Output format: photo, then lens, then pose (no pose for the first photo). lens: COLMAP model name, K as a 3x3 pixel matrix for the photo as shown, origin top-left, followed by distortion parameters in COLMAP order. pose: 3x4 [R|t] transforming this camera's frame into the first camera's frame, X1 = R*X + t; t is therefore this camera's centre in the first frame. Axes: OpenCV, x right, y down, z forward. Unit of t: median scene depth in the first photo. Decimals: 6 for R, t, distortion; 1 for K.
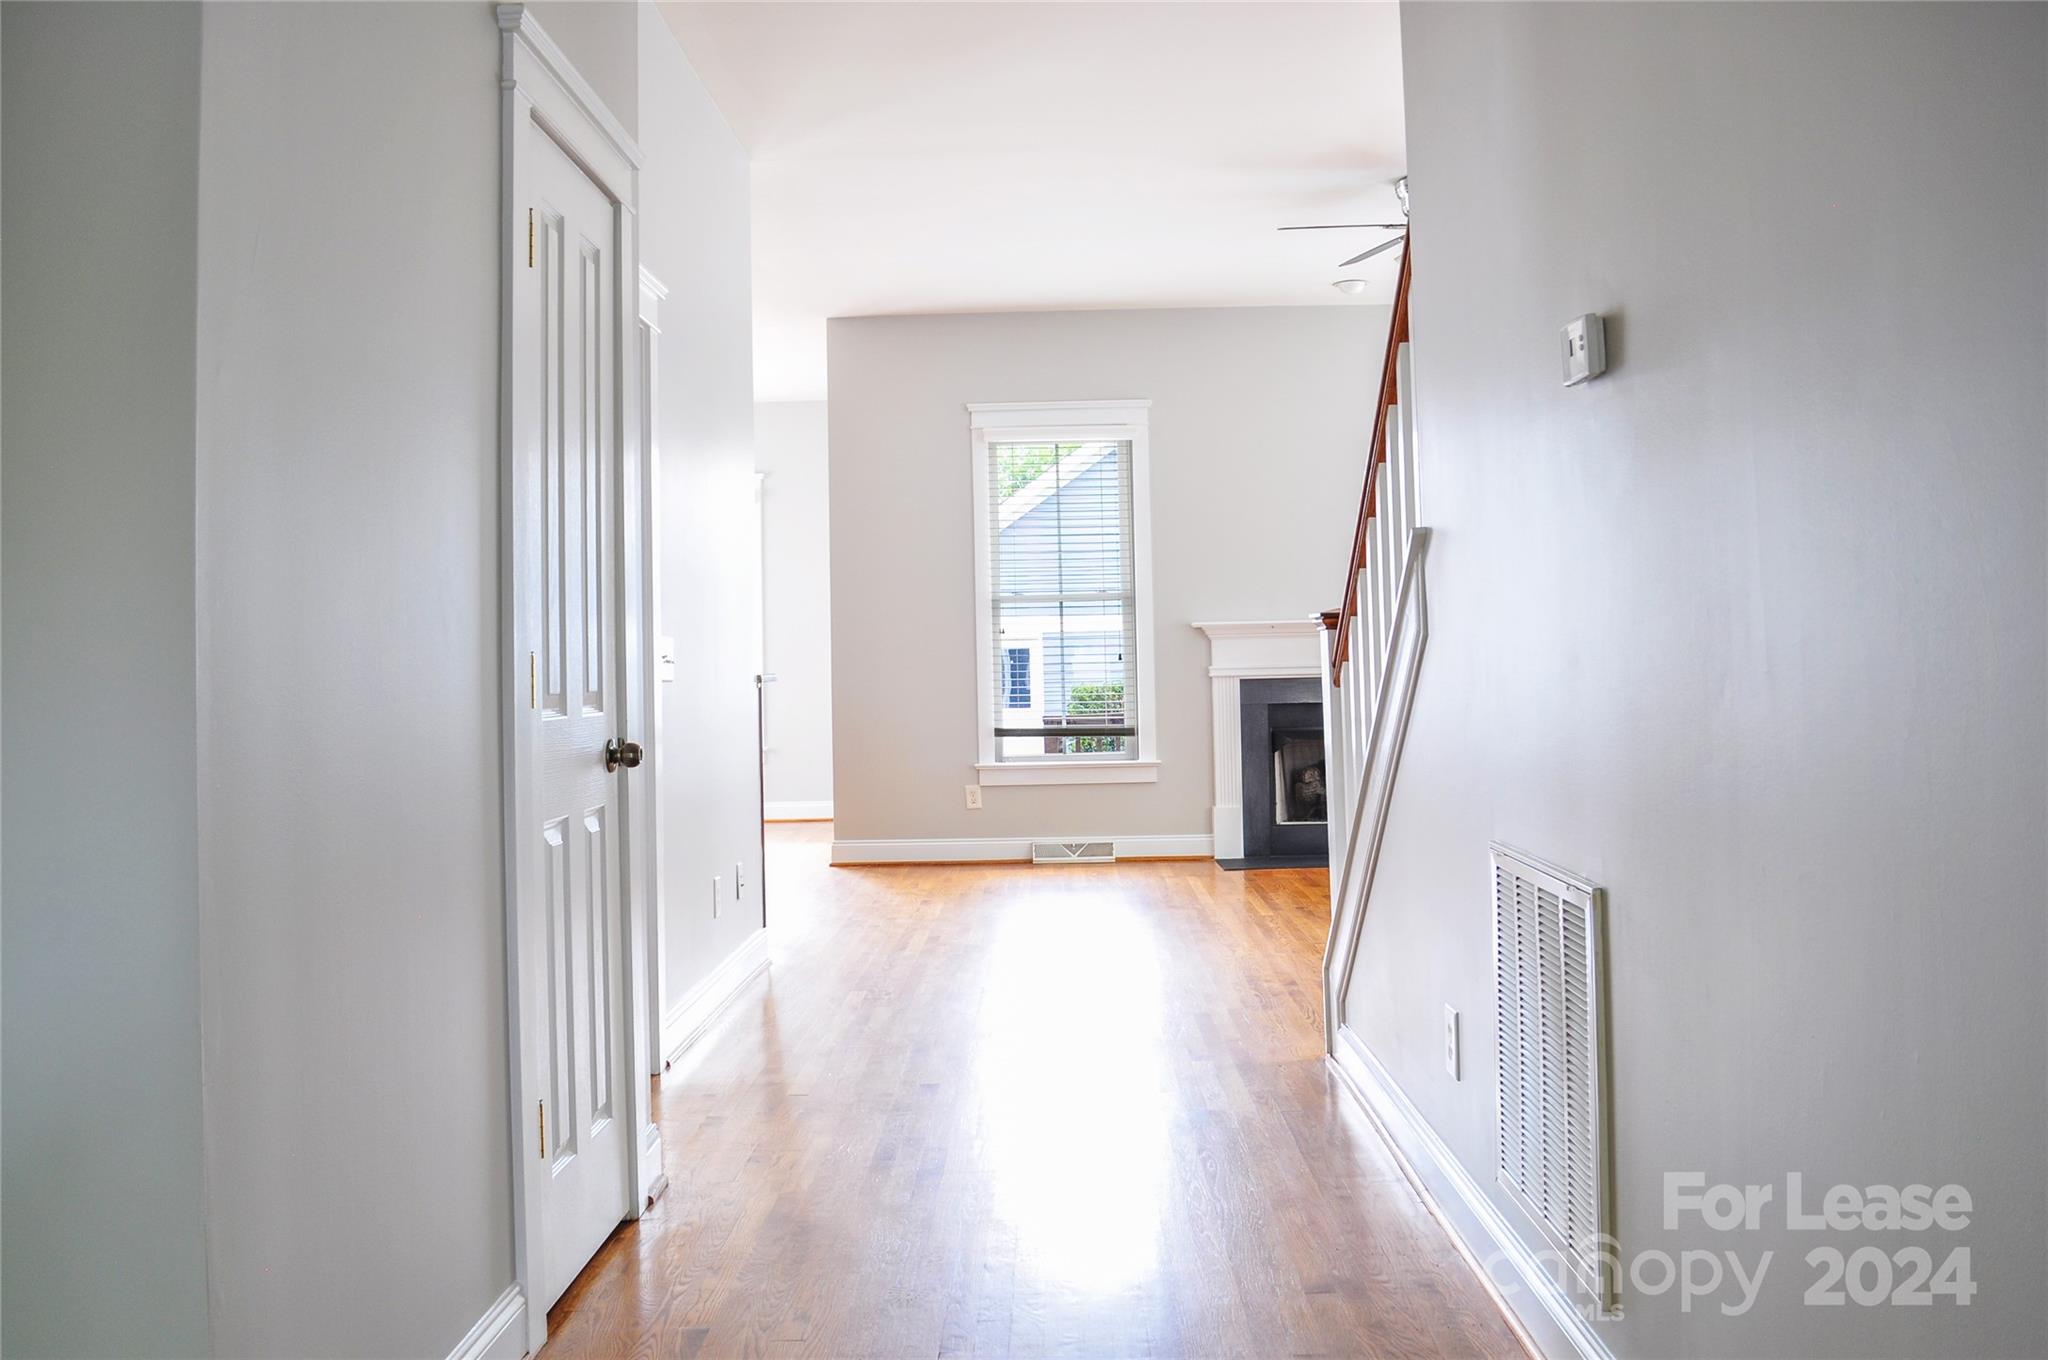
lens RADIAL K [[1628.7, 0, 1026.3], [0, 1628.7, 675.9], [0, 0, 1]] dist [0.009256, -0.002568]
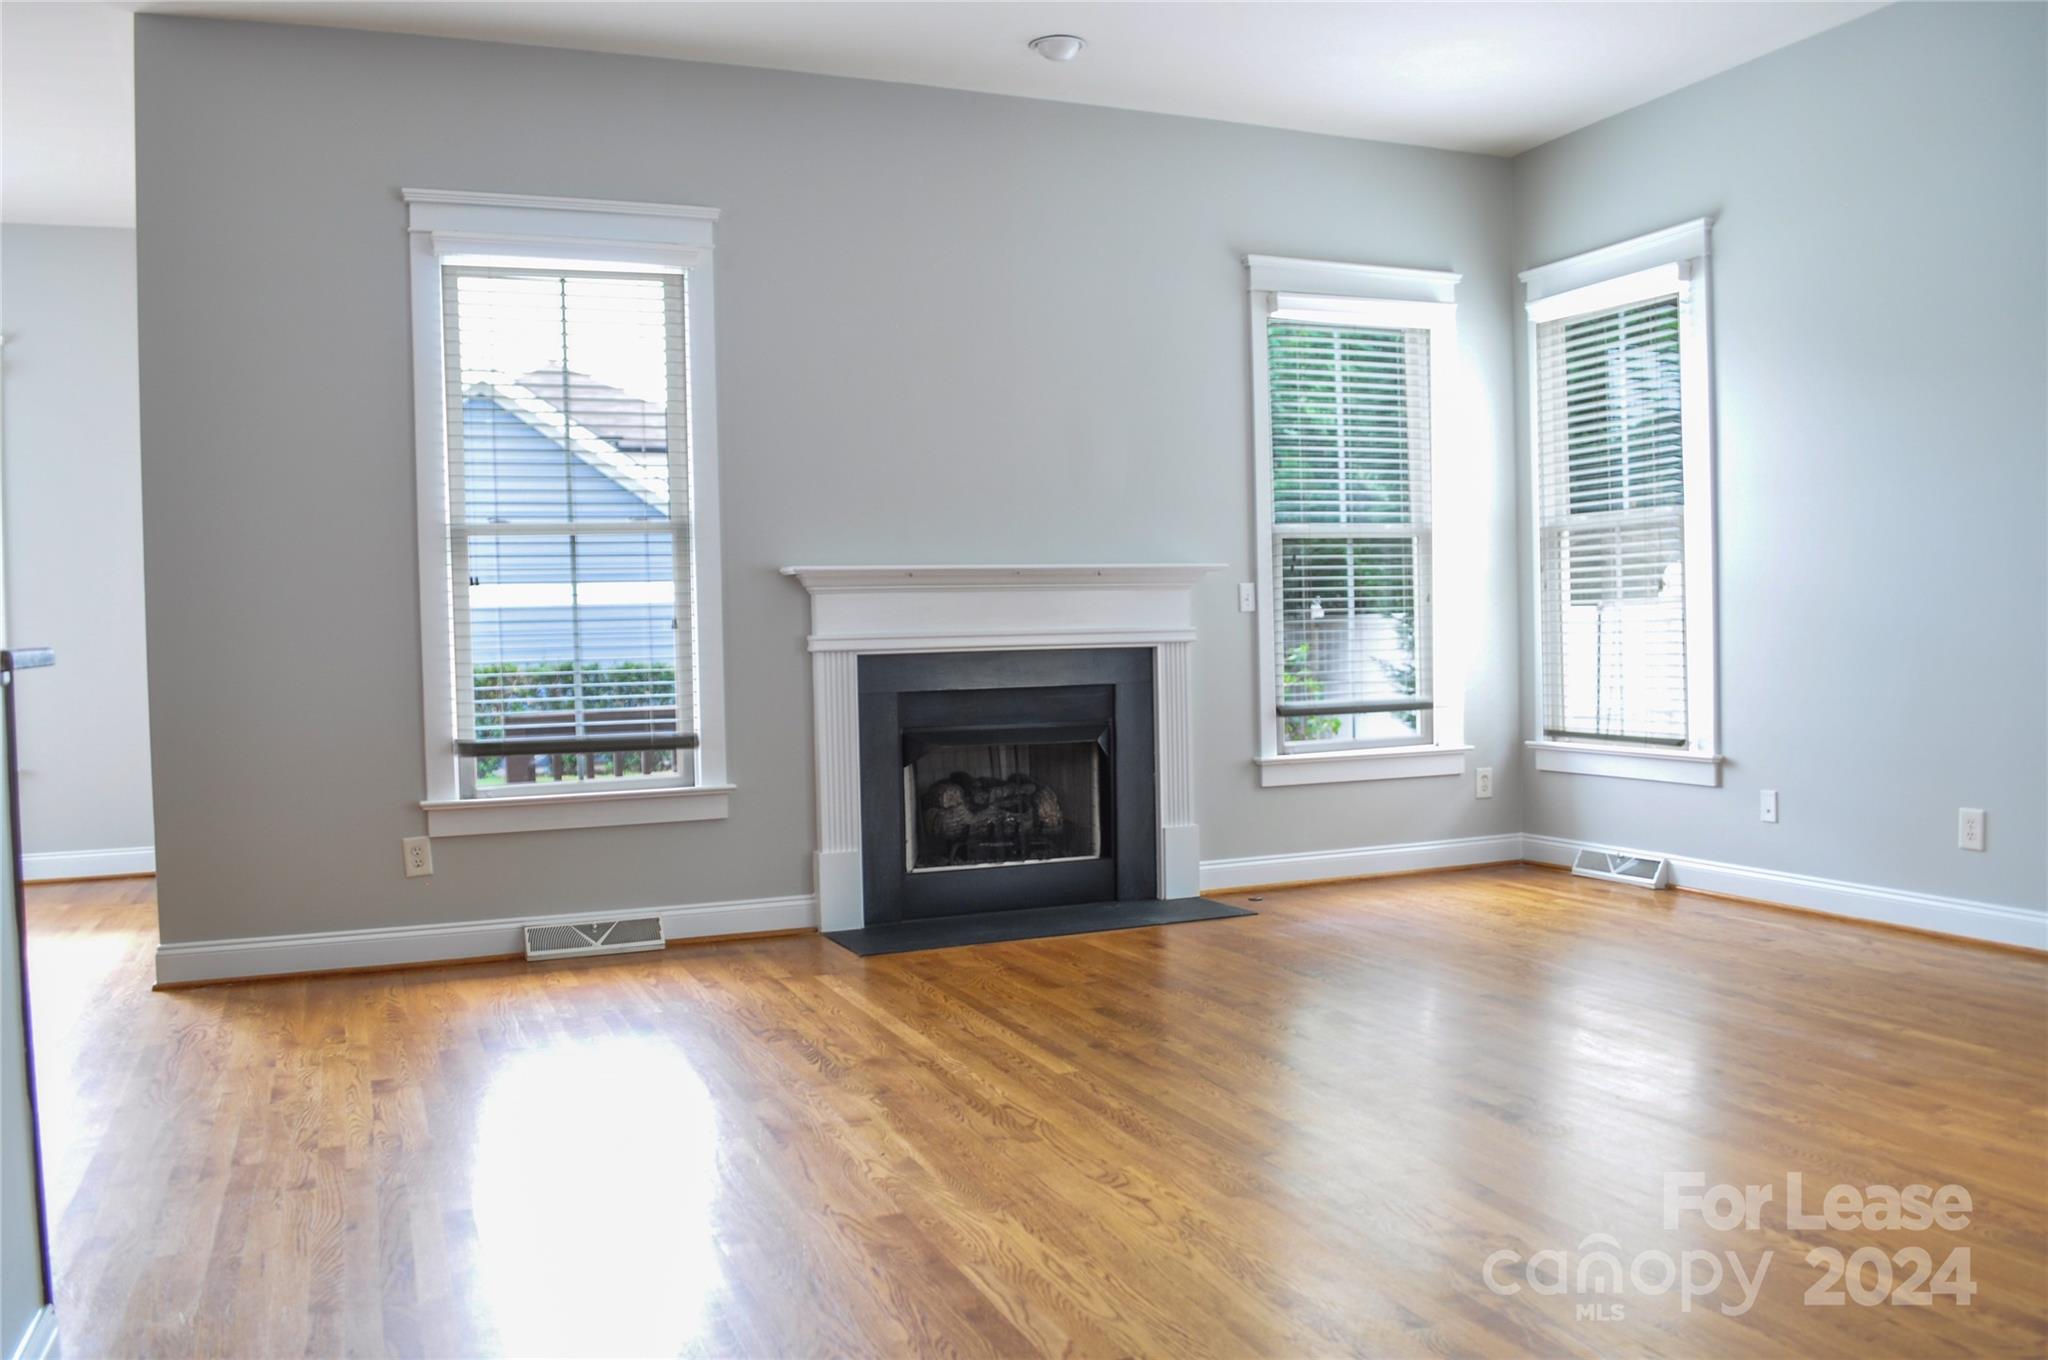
lens RADIAL K [[1628.7, 0, 1018.3], [0, 1628.7, 684.3], [0, 0, 1]] dist [0.009256, -0.002568]
pose [[0.931709, -0.018842, 0.362718, -0.044817], [0.020134, 0.999797, 0.000218, 0.014729], [-0.362648, 0.007100, 0.931899, 0.362889]]
